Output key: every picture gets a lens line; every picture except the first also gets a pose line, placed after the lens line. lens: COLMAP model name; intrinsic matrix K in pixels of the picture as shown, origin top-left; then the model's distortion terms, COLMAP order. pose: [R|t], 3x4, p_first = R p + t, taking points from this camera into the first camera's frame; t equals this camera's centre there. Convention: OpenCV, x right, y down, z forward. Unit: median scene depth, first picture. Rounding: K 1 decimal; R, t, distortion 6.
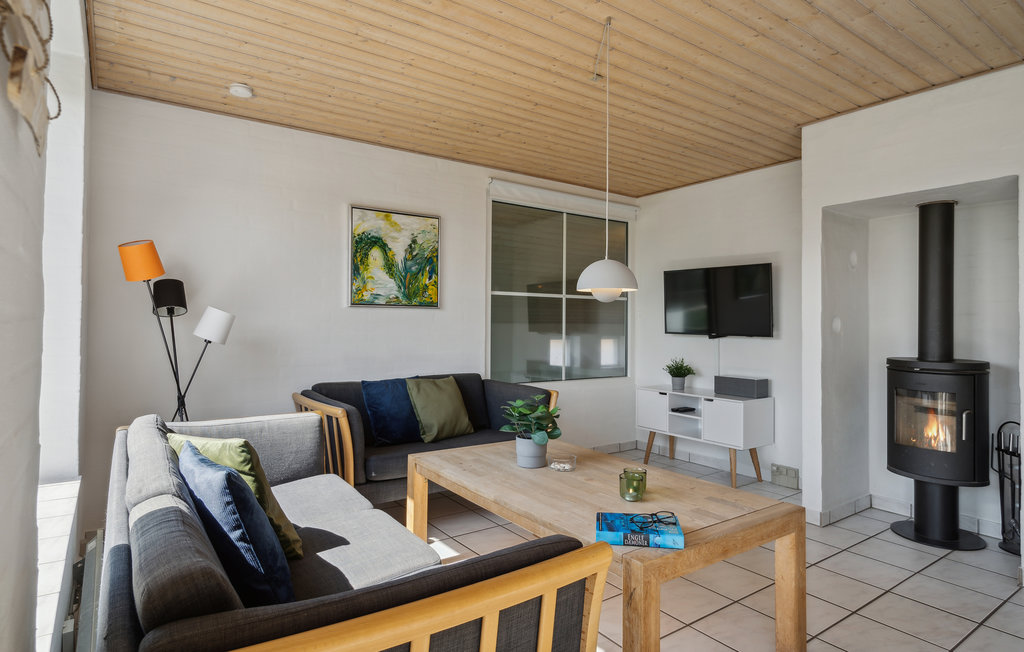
lens RADIAL K [[565.1, 0, 514.3], [0, 565.1, 318.1], [0, 0, 1]] dist [0.002282, 0.000448]
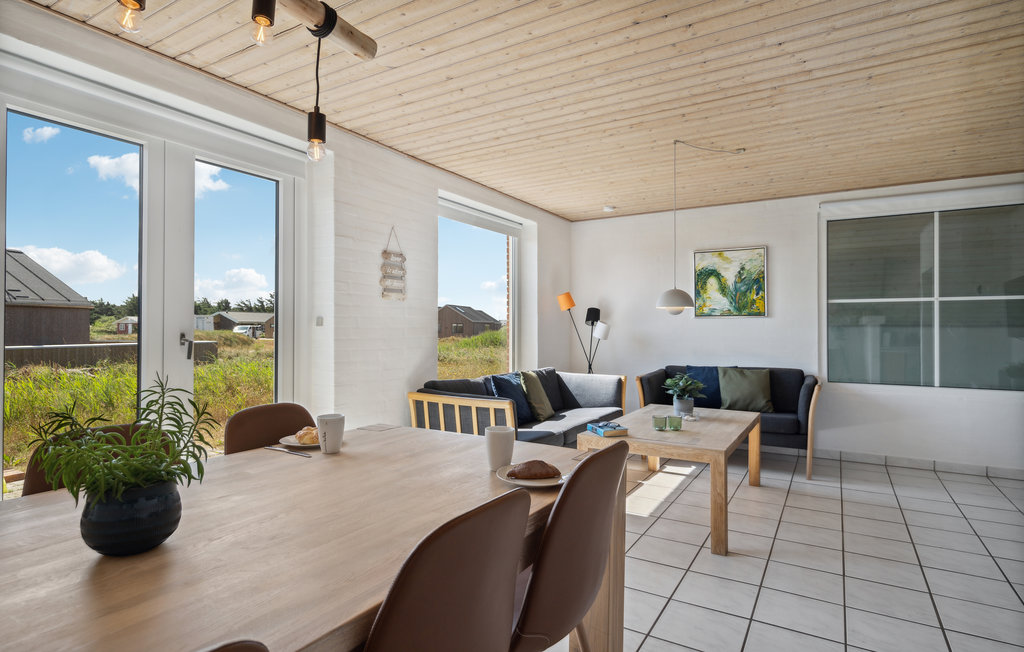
lens RADIAL K [[535.3, 0, 515.6], [0, 535.3, 328.3], [0, 0, 1]] dist [0.004884, 0.000606]
pose [[0.395102, -0.003392, -0.918631, 0.805351], [0.014790, 0.999887, 0.002670, -0.002562], [0.918518, -0.014642, 0.395108, -0.020135]]
